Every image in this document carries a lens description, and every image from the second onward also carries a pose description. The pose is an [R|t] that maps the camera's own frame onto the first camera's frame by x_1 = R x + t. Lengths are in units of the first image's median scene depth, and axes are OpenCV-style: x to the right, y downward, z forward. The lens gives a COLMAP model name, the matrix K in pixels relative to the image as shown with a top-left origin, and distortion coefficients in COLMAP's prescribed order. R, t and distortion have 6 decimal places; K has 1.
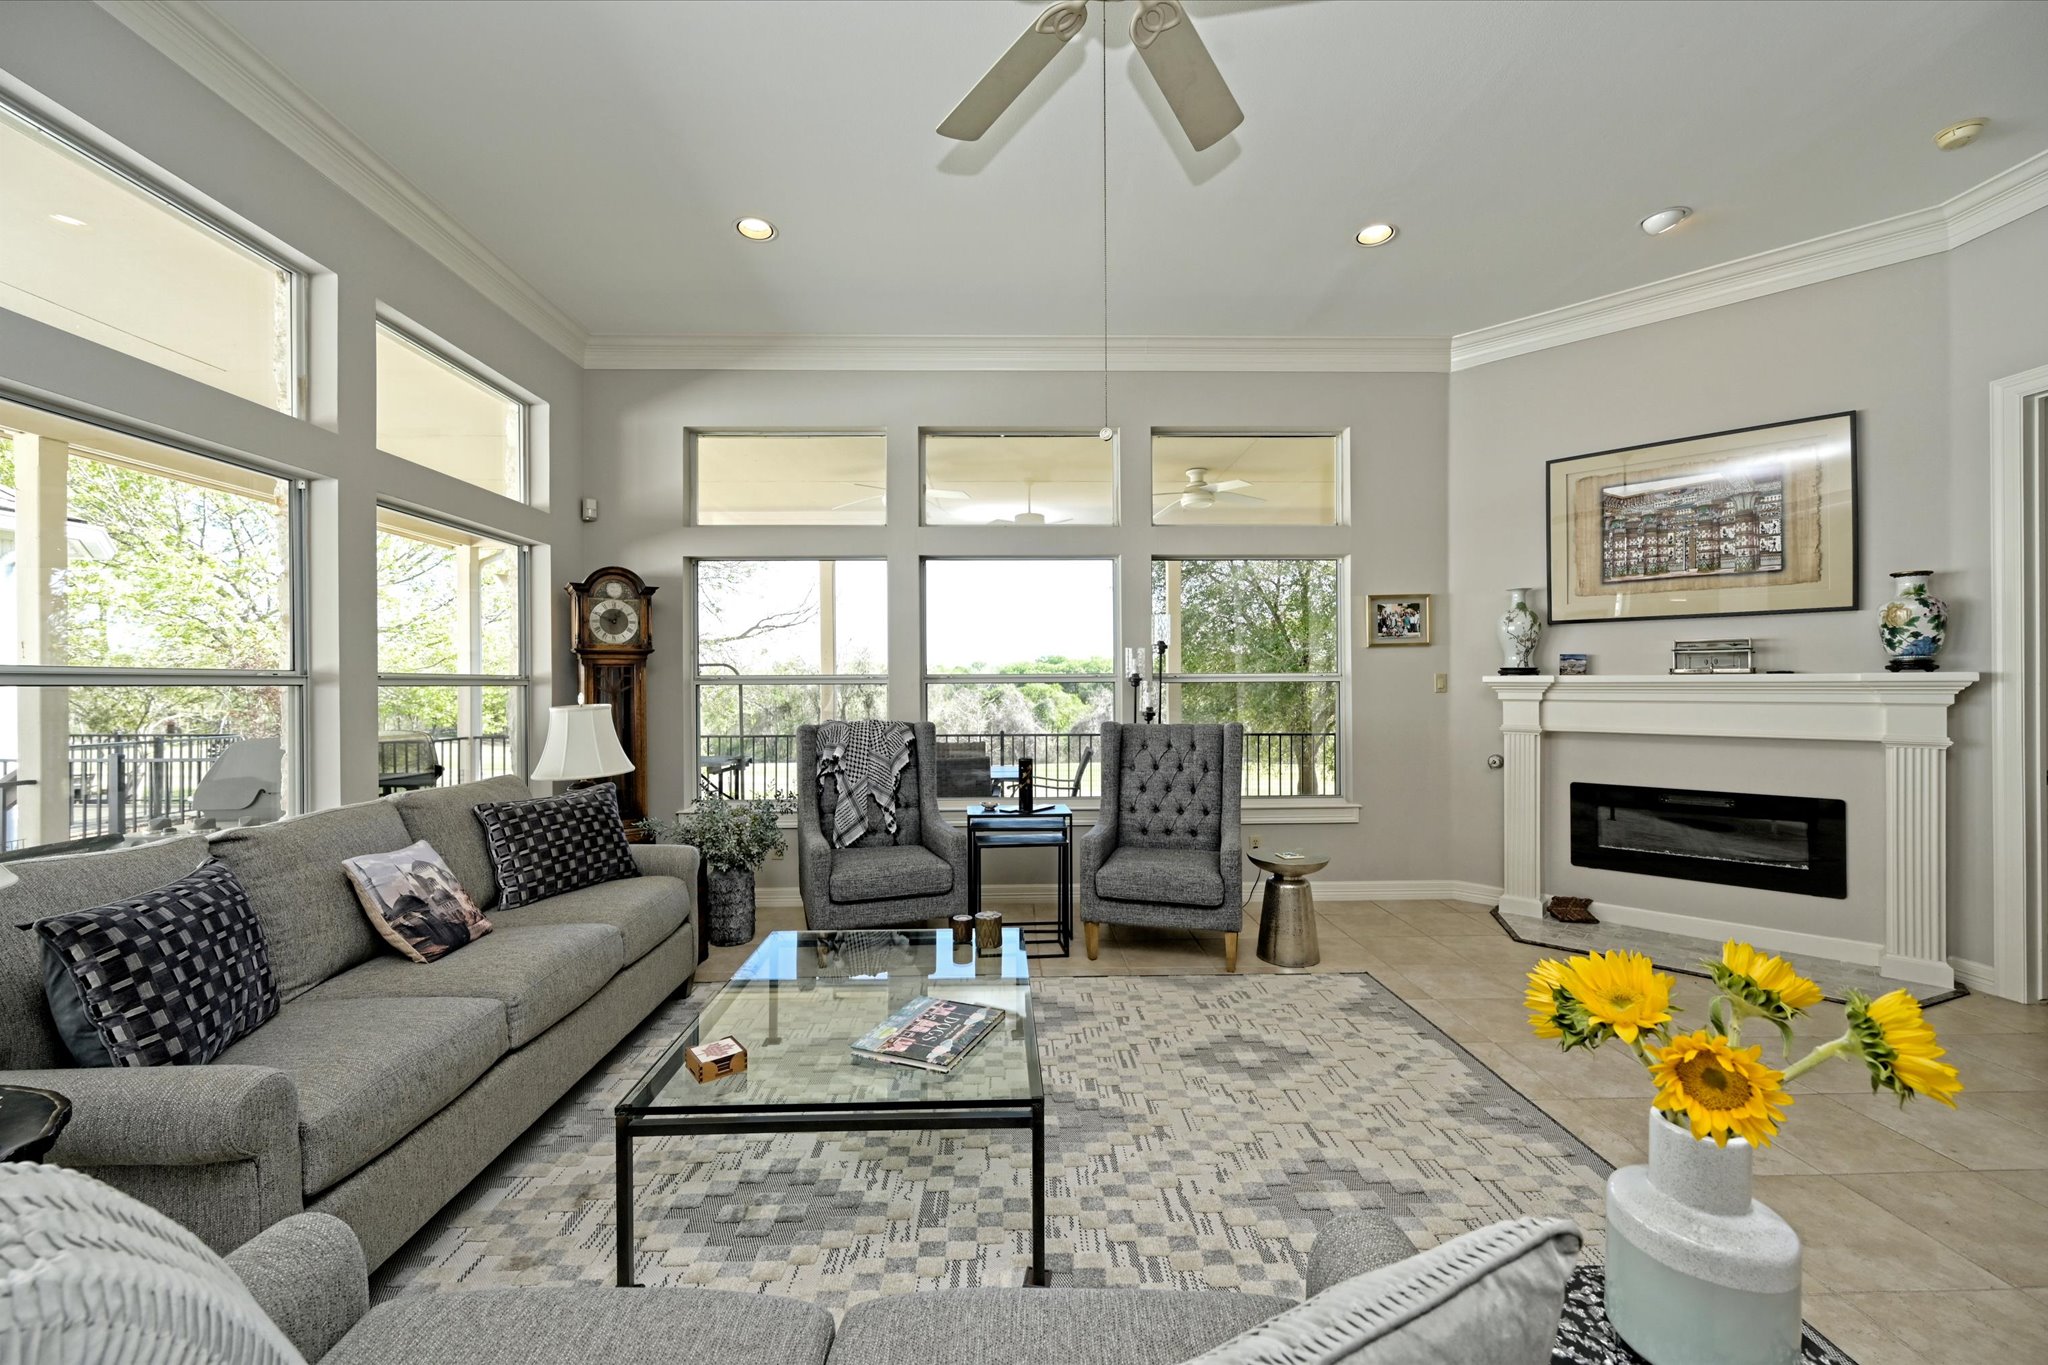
lens RADIAL K [[800.5, 0, 1022.3], [0, 800.5, 679.9], [0, 0, 1]] dist [-0.000598, 0.000079]
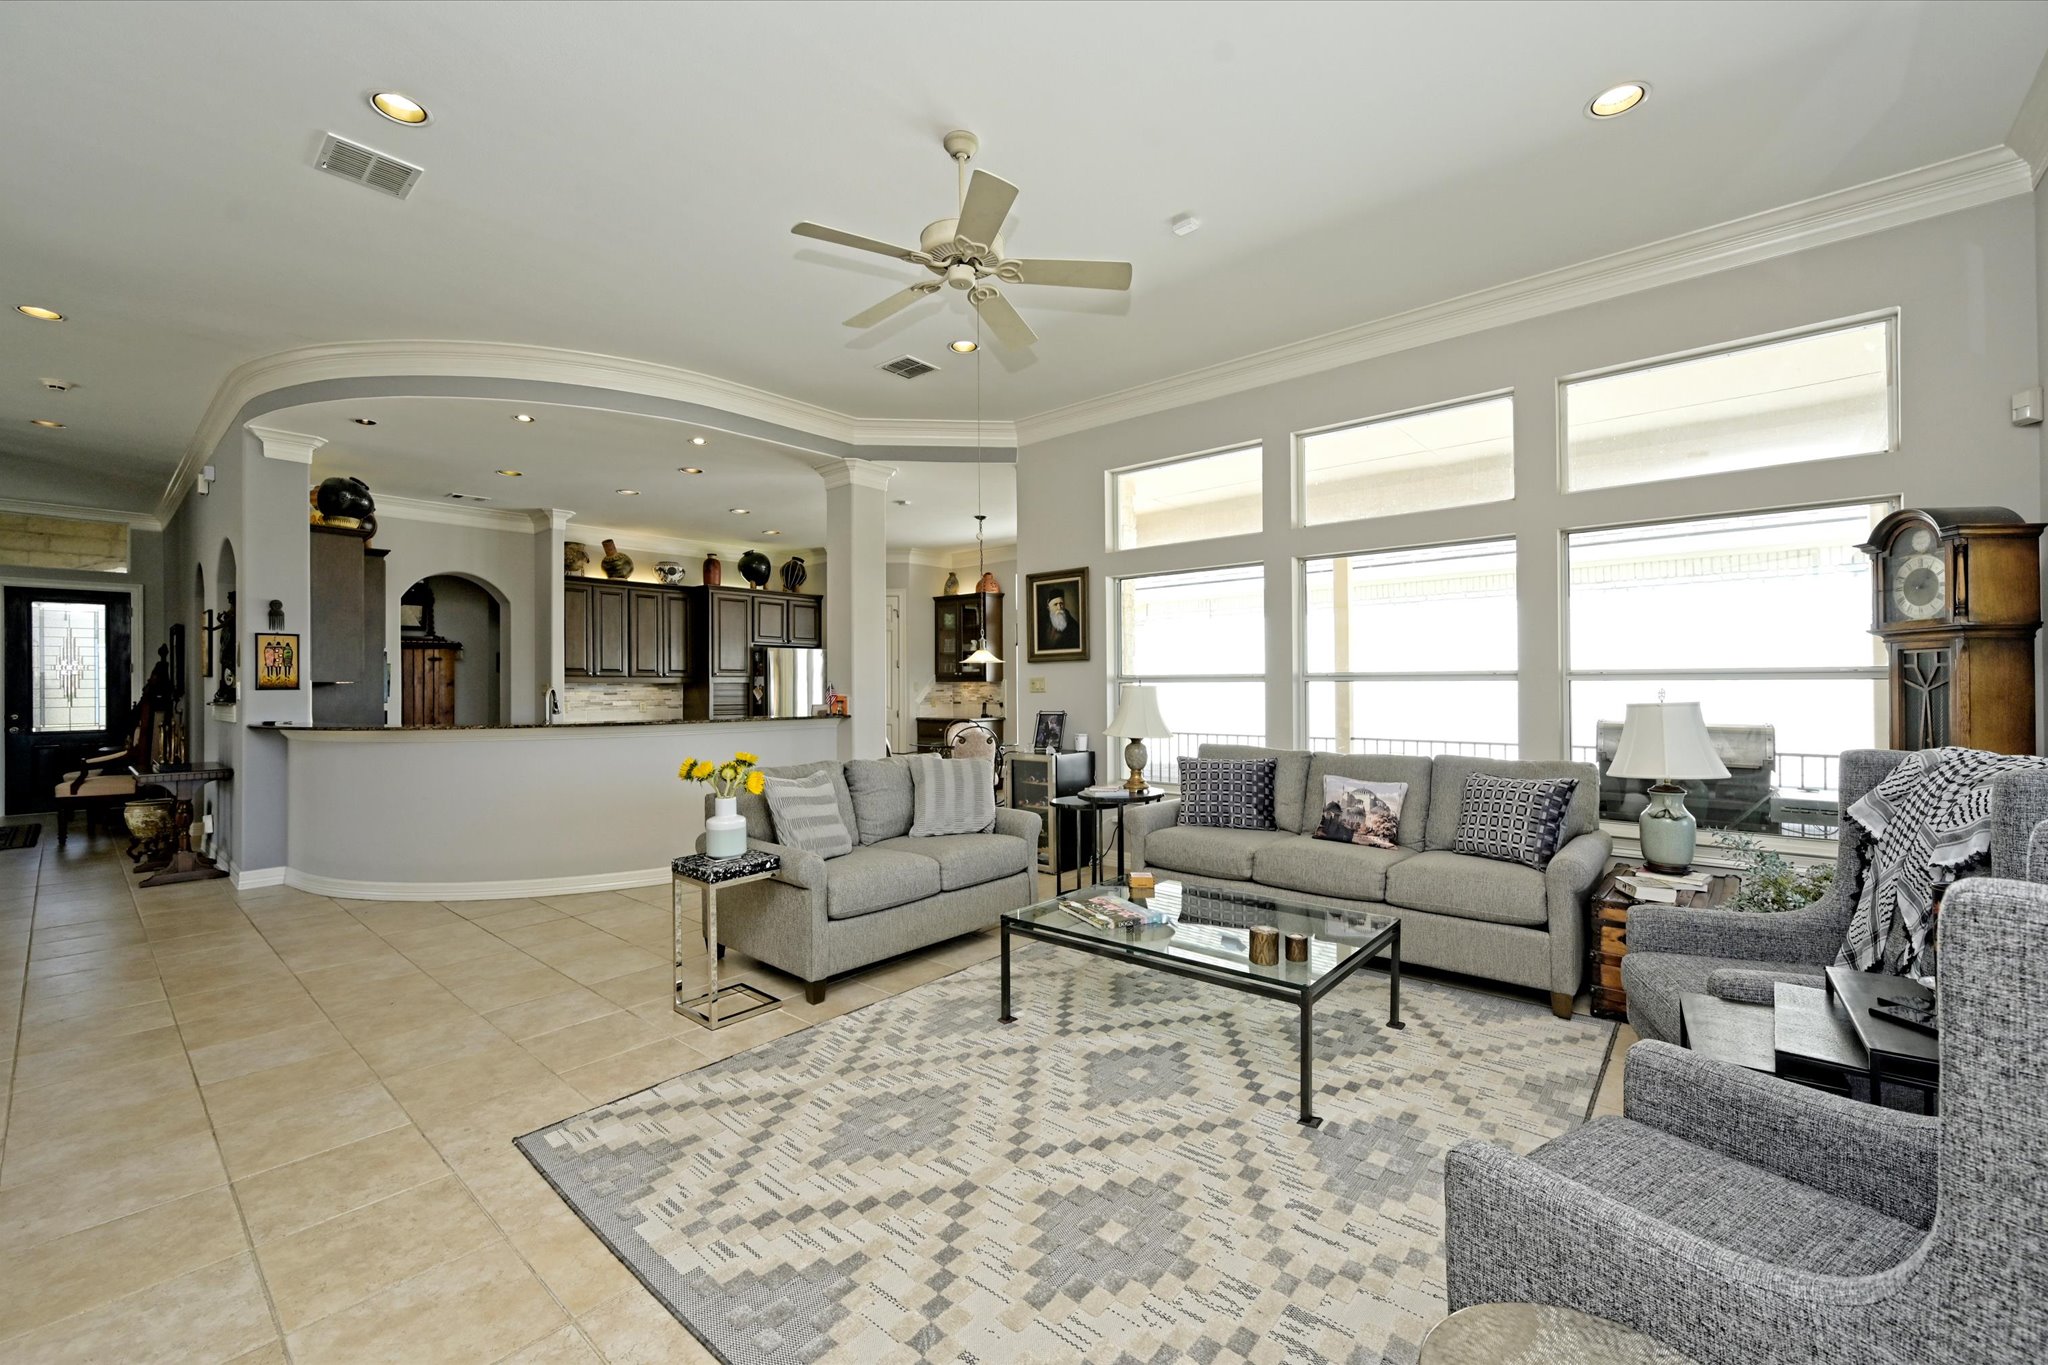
lens RADIAL K [[836.5, 0, 1028.8], [0, 836.5, 681.9], [0, 0, 1]] dist [-0.000766, 0.000267]
pose [[-0.668786, 0.005855, -0.743432, 0.566864], [0.012146, 0.999922, -0.003051, 0.002307], [0.743356, -0.011070, -0.668805, 0.950751]]
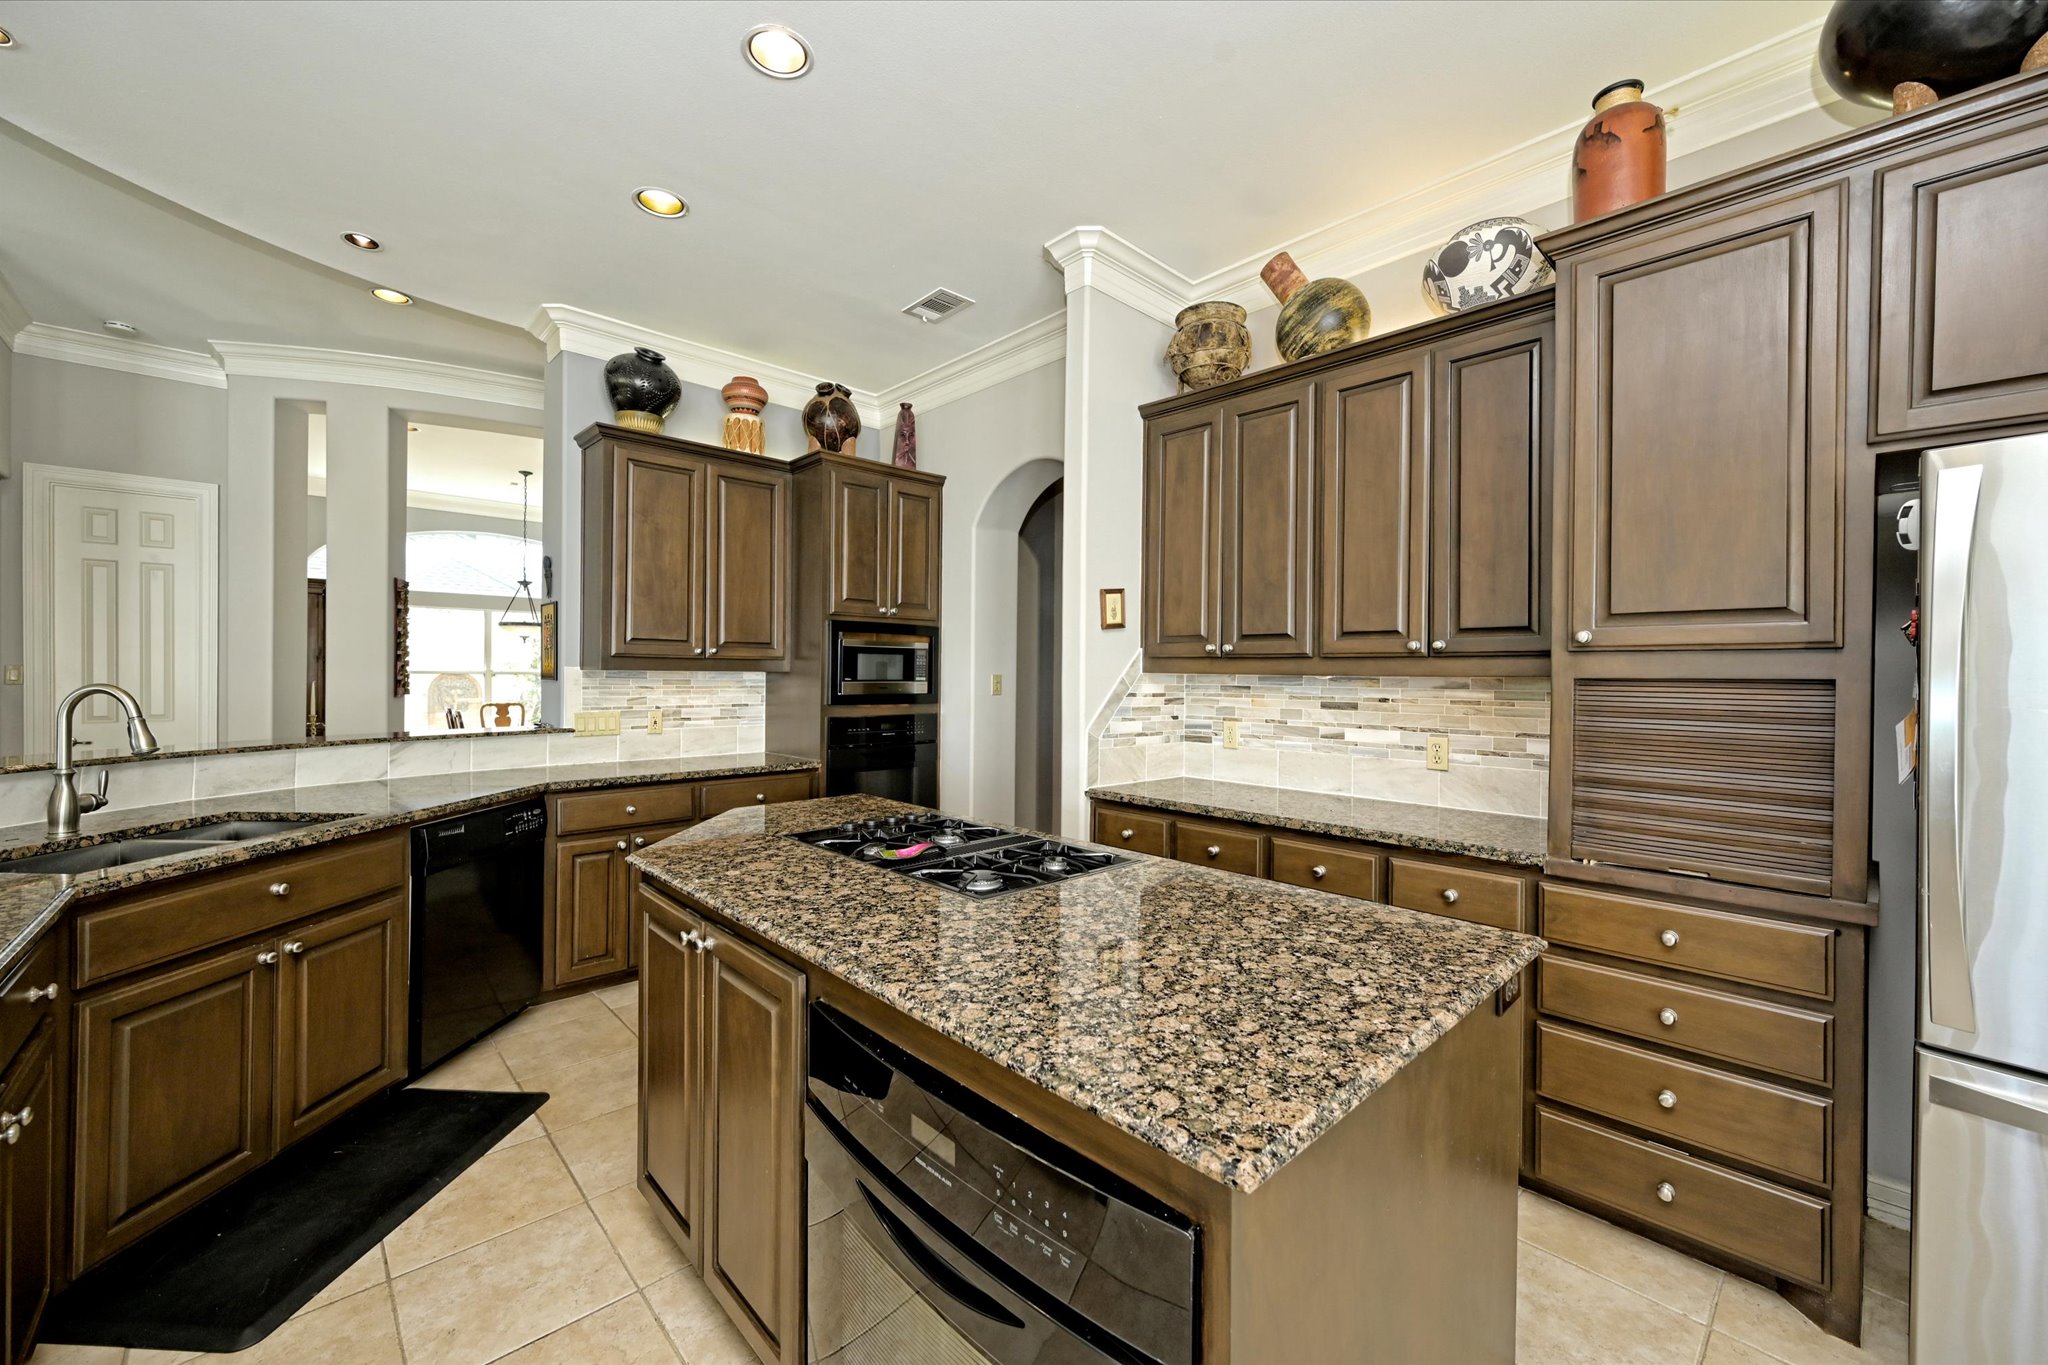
lens RADIAL K [[802.4, 0, 1011.2], [0, 802.4, 676.2], [0, 0, 1]] dist [-0.001982, -0.000098]
pose [[-0.663043, -0.002955, 0.748575, -0.669555], [-0.006048, 0.999981, -0.001409, -0.010482], [-0.748556, -0.005462, -0.663049, -0.619944]]
